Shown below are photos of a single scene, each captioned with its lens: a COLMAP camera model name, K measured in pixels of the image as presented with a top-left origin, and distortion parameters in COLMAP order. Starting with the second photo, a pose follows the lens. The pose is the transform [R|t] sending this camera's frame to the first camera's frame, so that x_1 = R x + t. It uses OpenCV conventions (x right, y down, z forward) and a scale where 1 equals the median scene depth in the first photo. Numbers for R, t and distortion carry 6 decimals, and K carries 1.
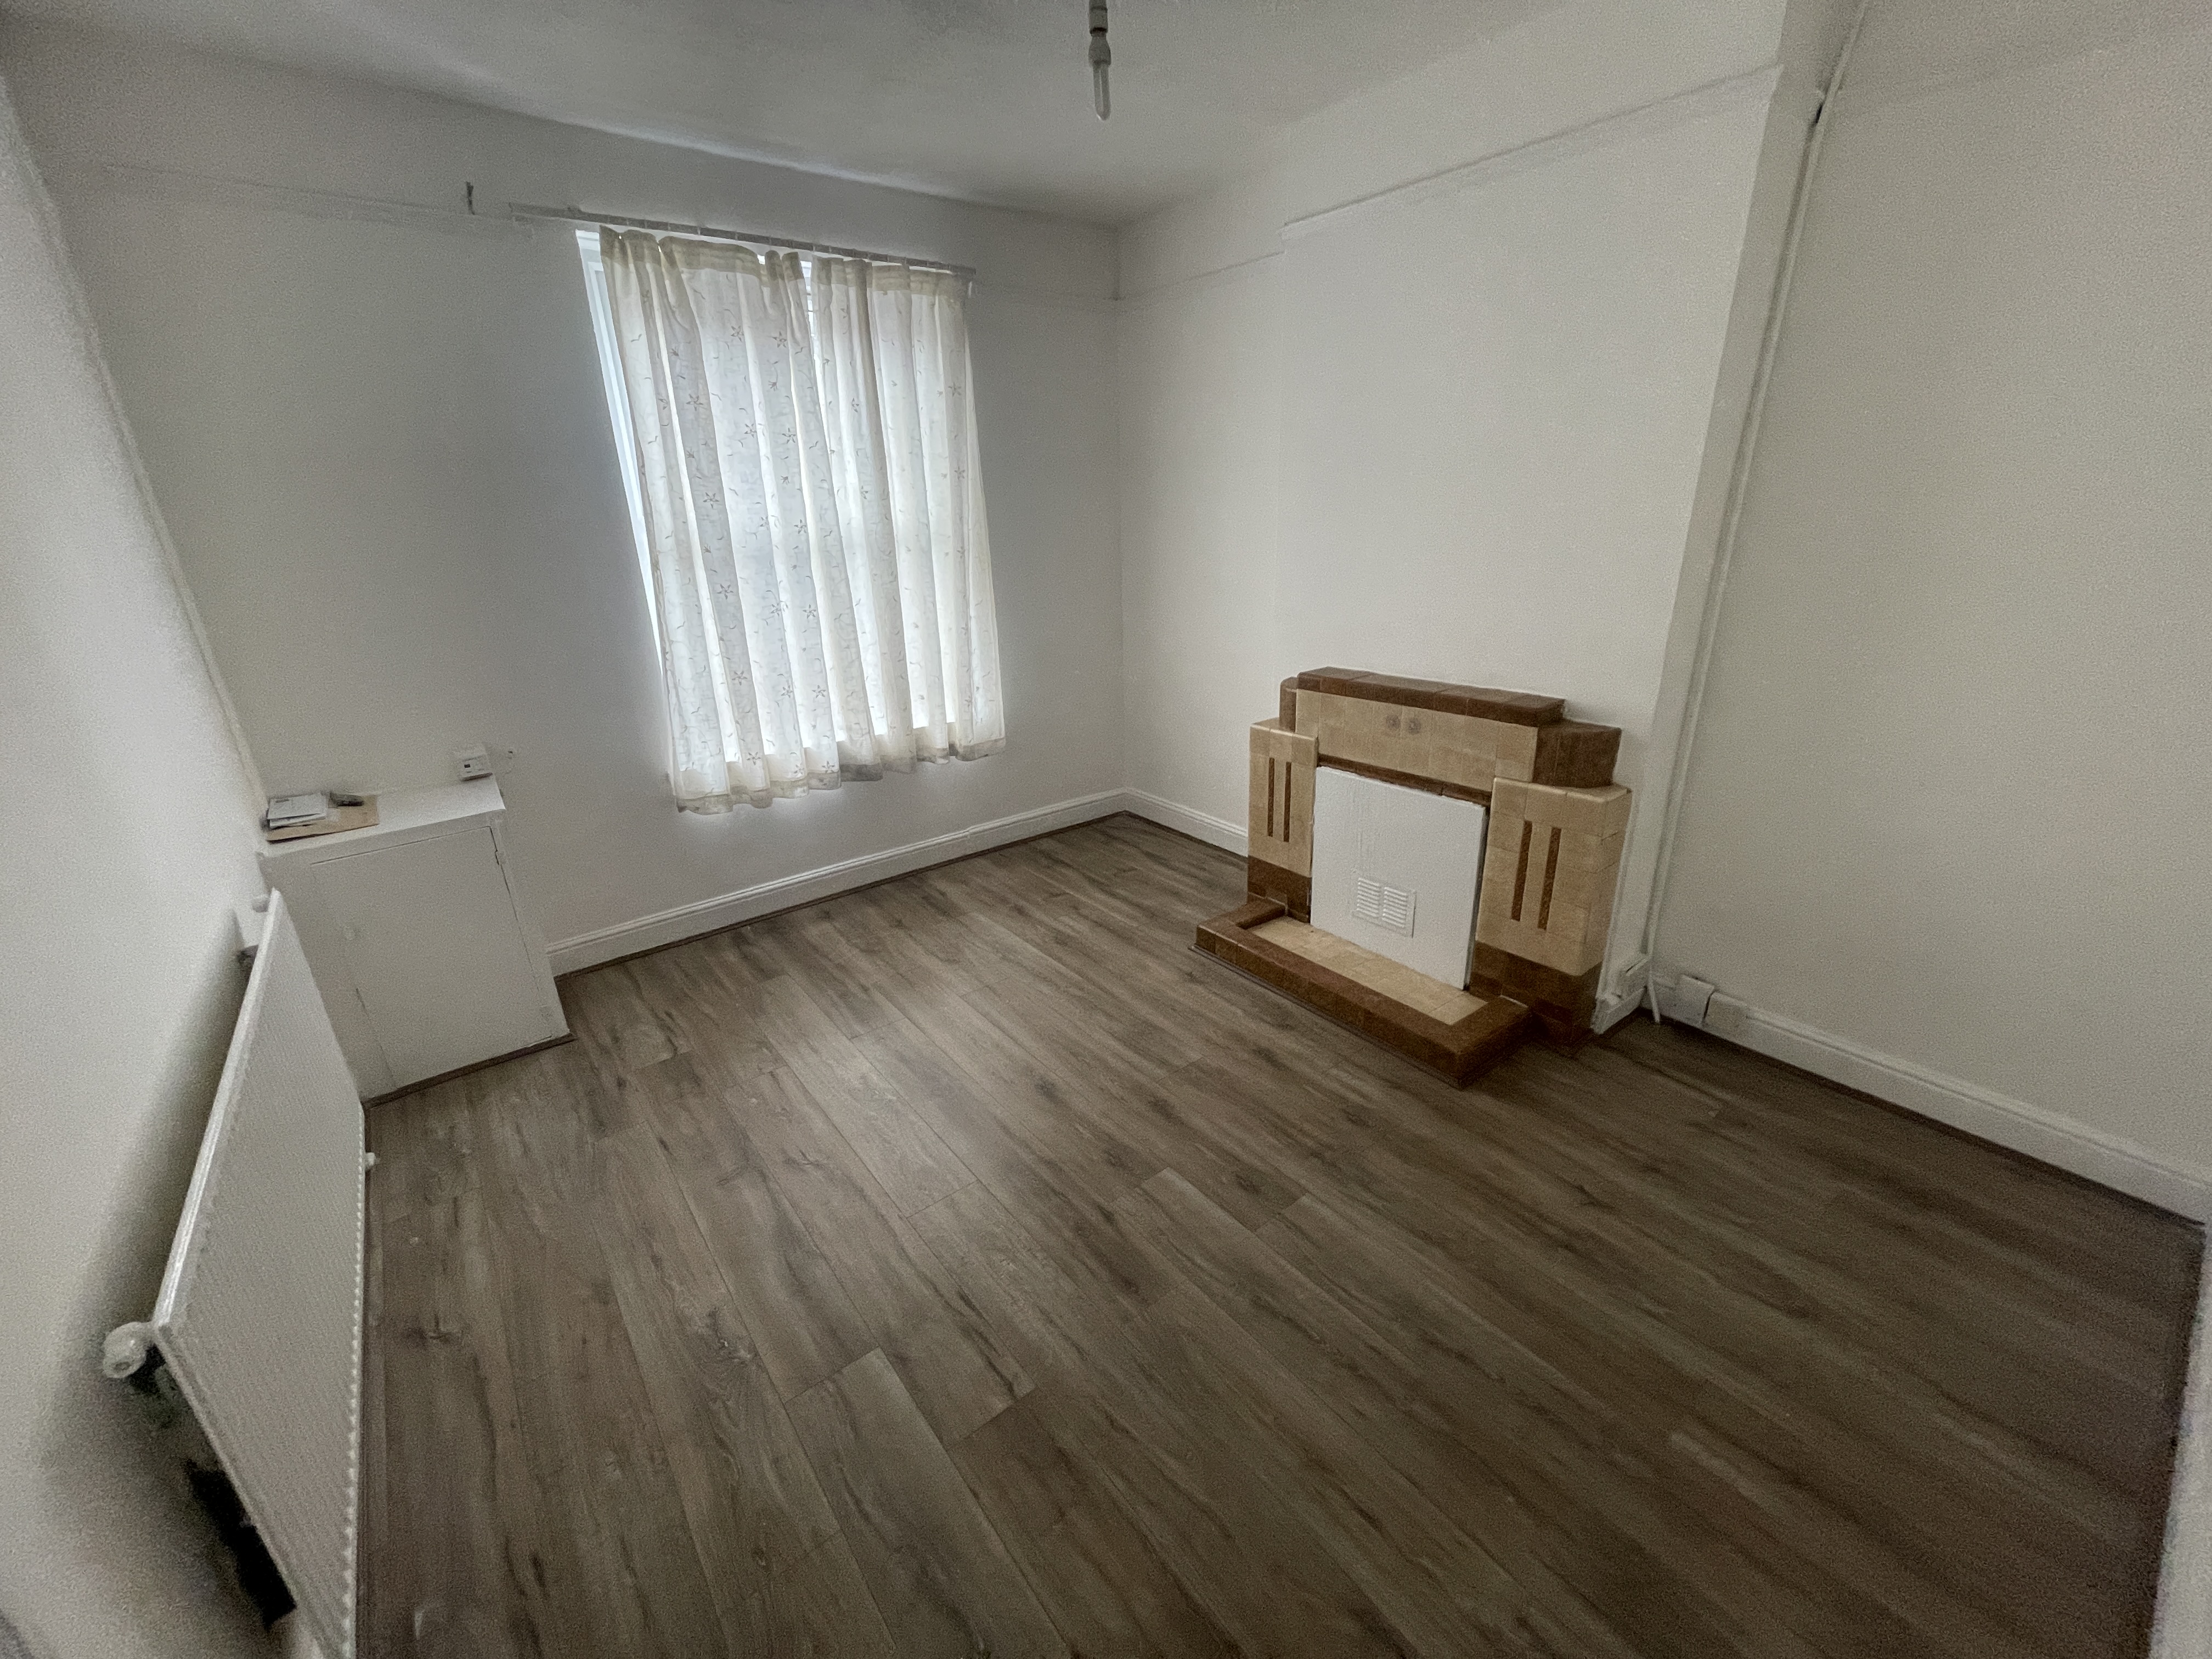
lens RADIAL K [[895.9, 0, 1103.5], [0, 895.9, 836.2], [0, 0, 1]] dist [0.007901, 0.000729]
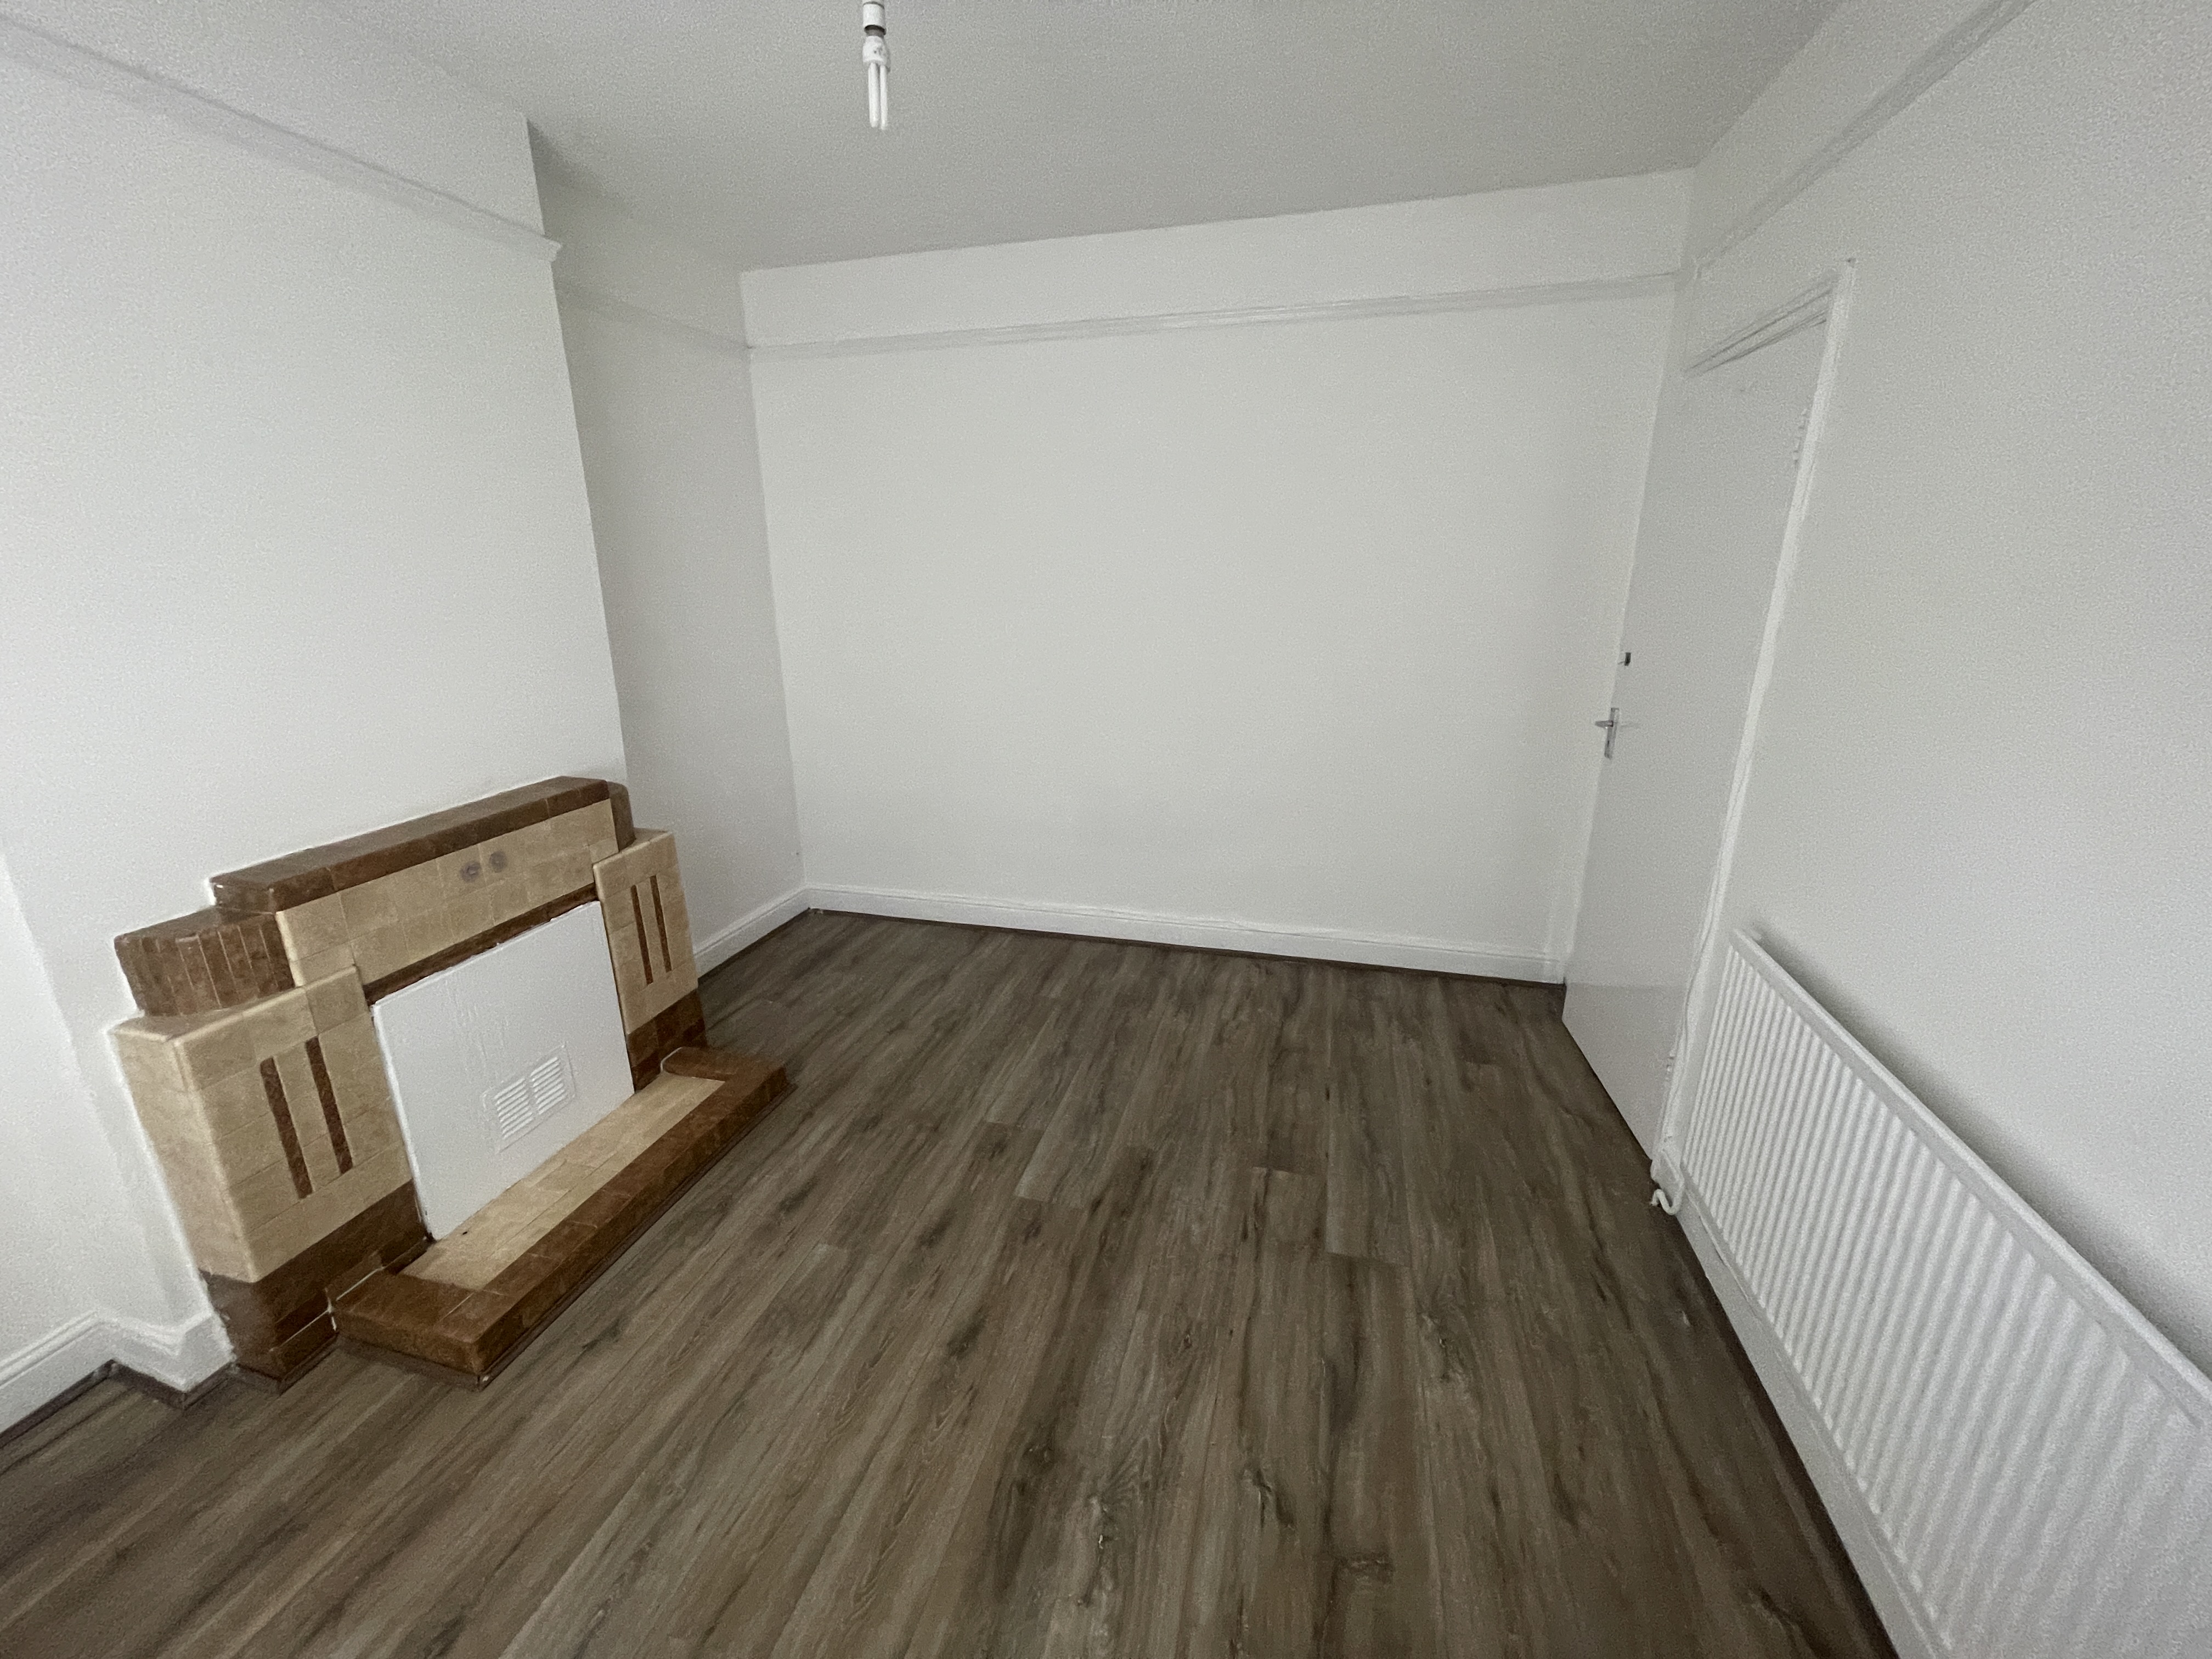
lens RADIAL K [[895.9, 0, 1102.1], [0, 895.9, 821.9], [0, 0, 1]] dist [0.007901, 0.000729]
pose [[-0.600931, -0.193869, 0.775433, -0.602588], [0.309113, 0.838289, 0.449134, -0.359986], [-0.737110, 0.509595, -0.443827, 0.997099]]
